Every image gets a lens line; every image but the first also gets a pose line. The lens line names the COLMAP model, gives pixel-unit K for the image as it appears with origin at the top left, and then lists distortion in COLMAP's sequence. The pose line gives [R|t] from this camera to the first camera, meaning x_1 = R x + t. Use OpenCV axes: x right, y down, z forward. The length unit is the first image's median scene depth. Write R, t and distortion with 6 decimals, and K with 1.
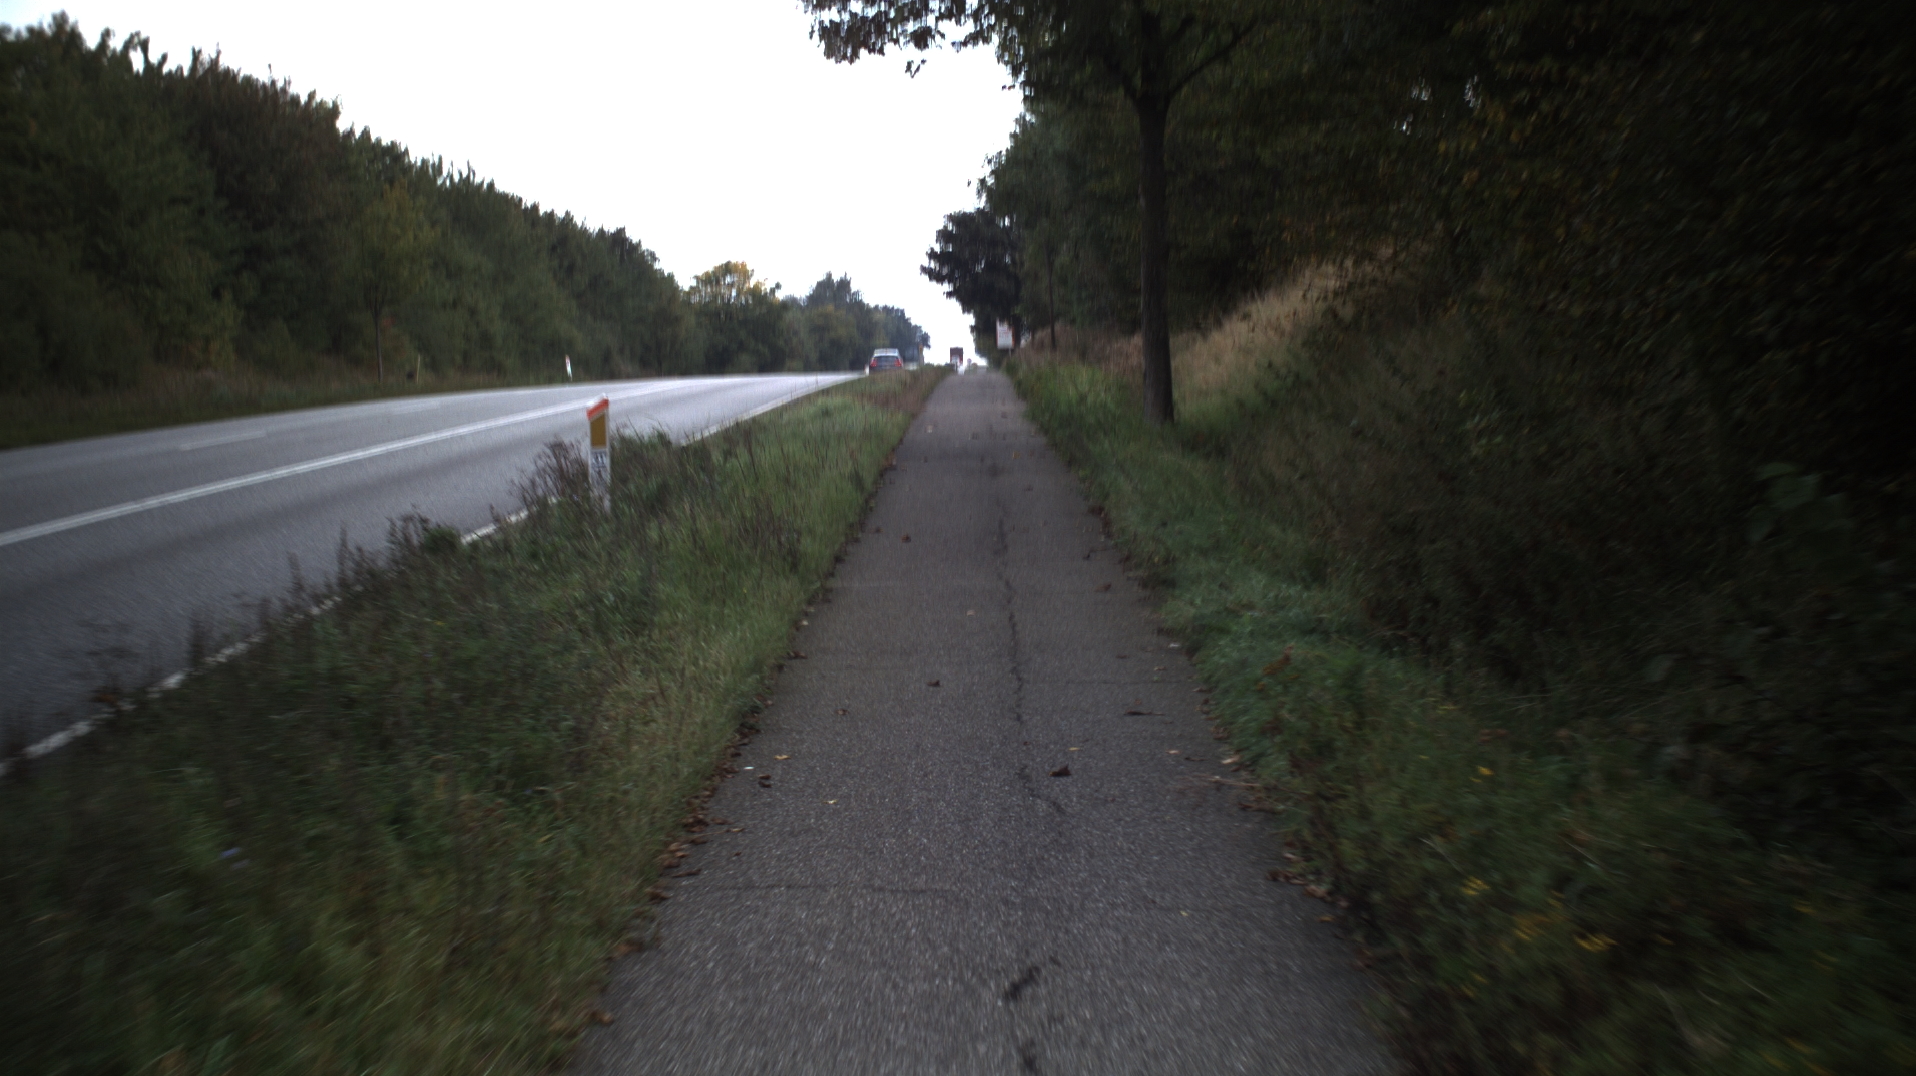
lens RADIAL K [[10968.4, 0, 961.8], [0, 10968.4, 536.9], [0, 0, 1]] dist [-0.688950, 0.000000]
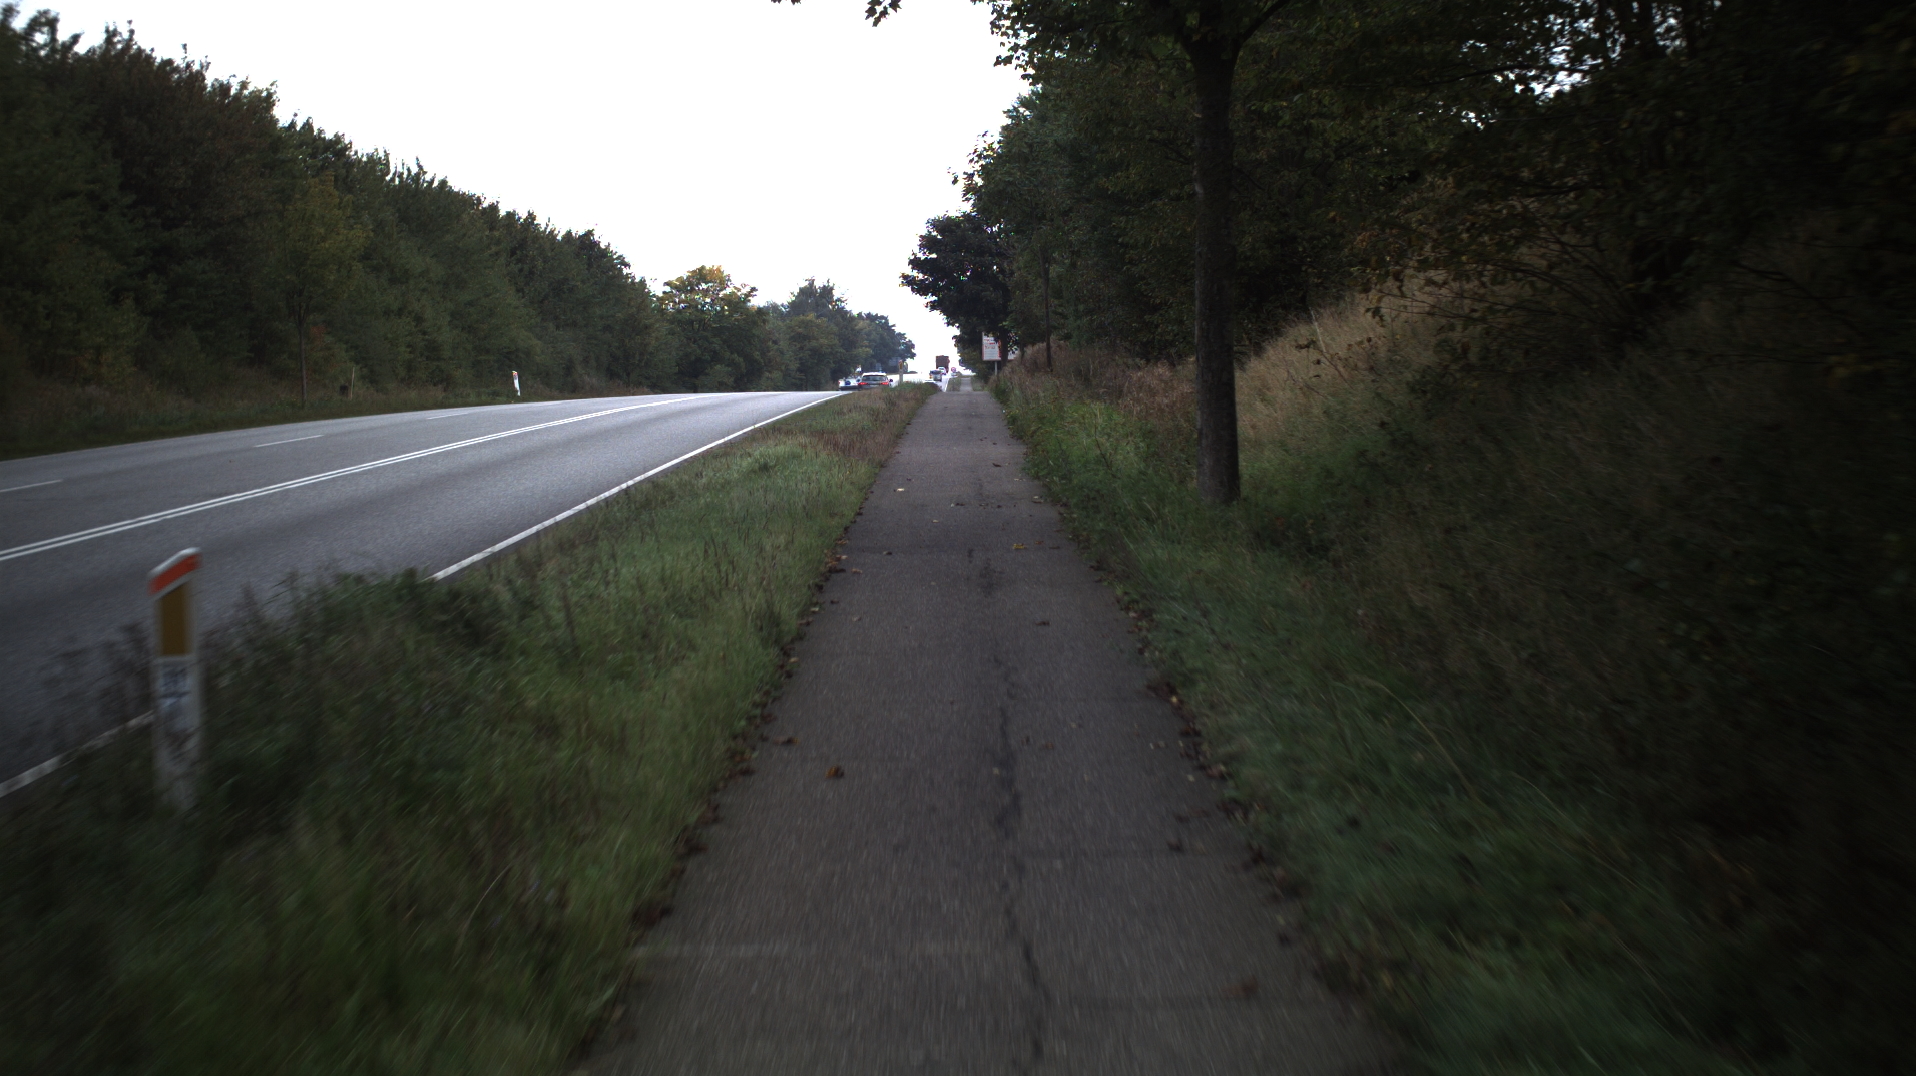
lens RADIAL K [[10968.4, 0, 959.8], [0, 10968.4, 532.4], [0, 0, 1]] dist [-0.688950, 0.000000]
pose [[0.999956, 0.009279, 0.001397, 0.000122], [-0.009278, 0.999956, -0.001162, -0.004298], [-0.001407, 0.001149, 0.999998, 0.168925]]
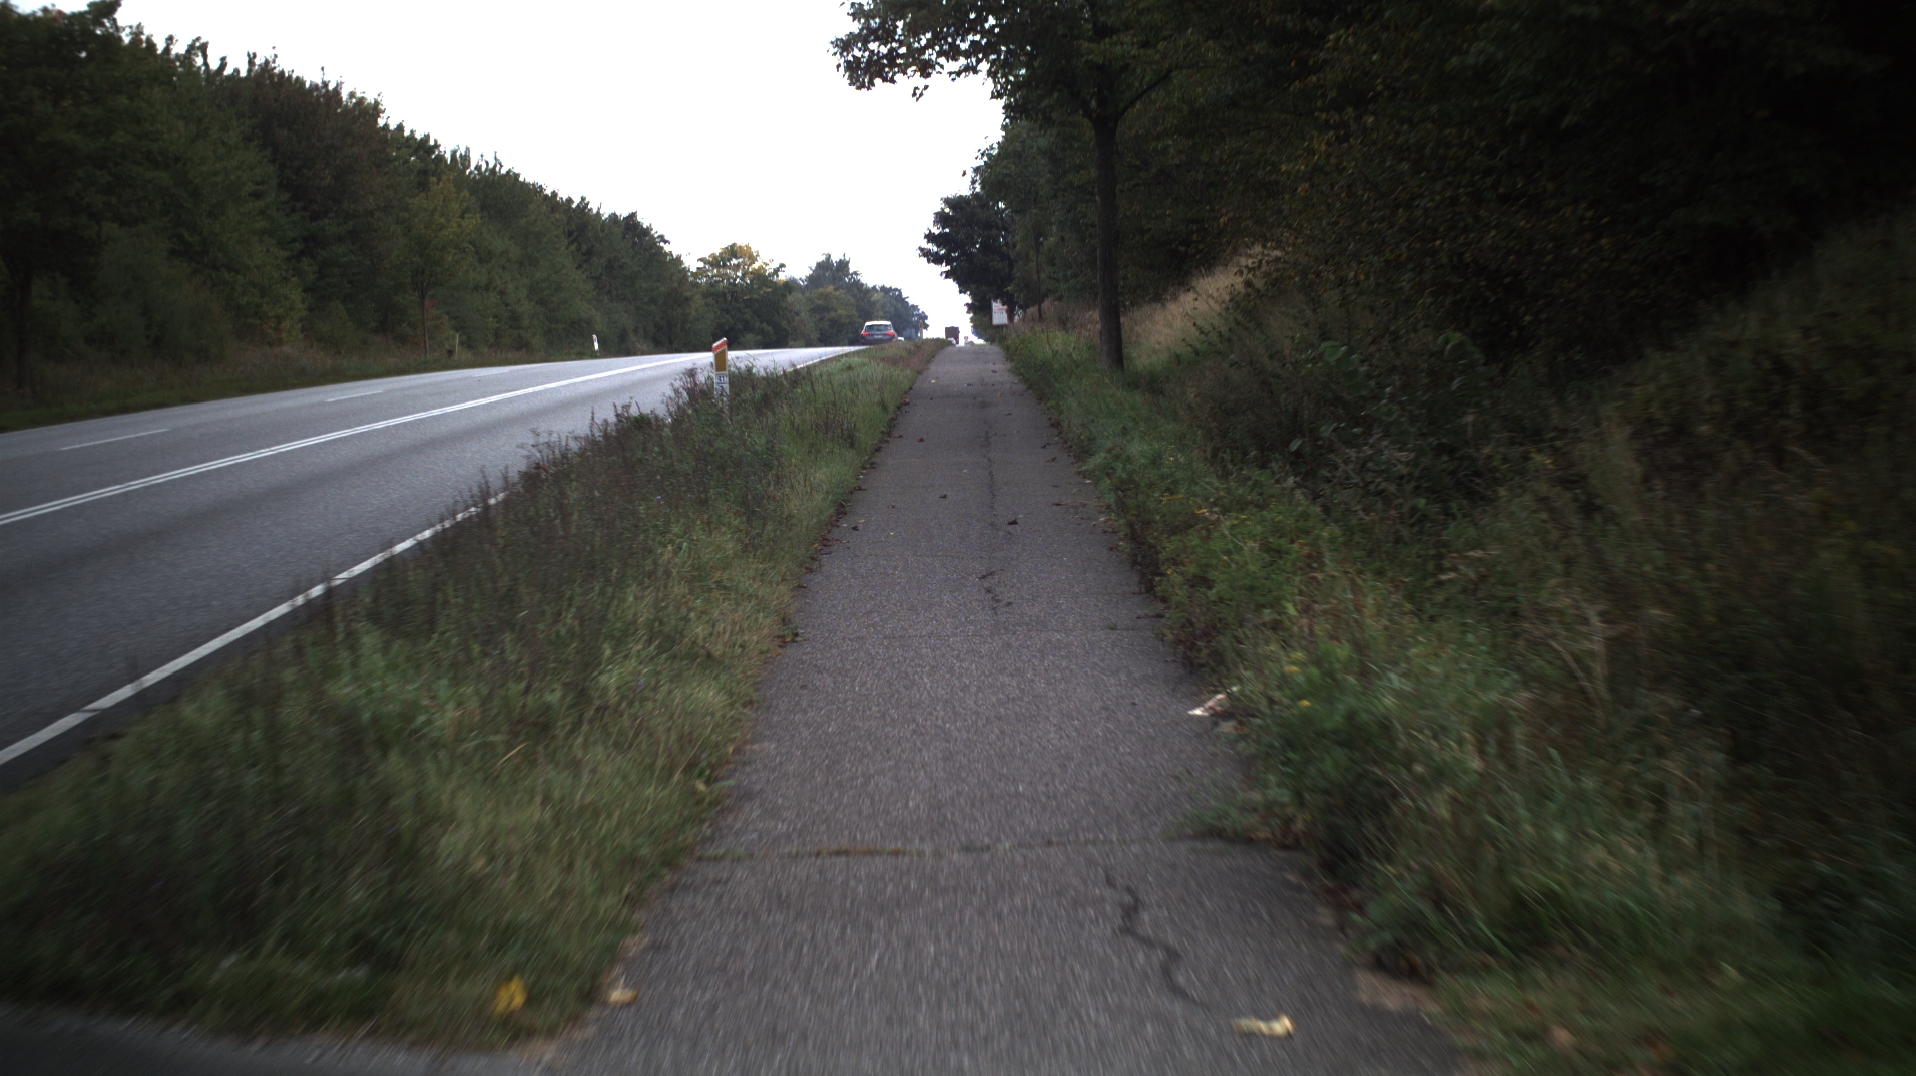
lens RADIAL K [[10968.4, 0, 952.9], [0, 10968.4, 543.8], [0, 0, 1]] dist [-0.688950, 0.000000]
pose [[0.999972, -0.007493, -0.000675, 0.000011], [0.007495, 0.999969, 0.002411, 0.003946], [0.000657, -0.002416, 0.999997, -0.169202]]
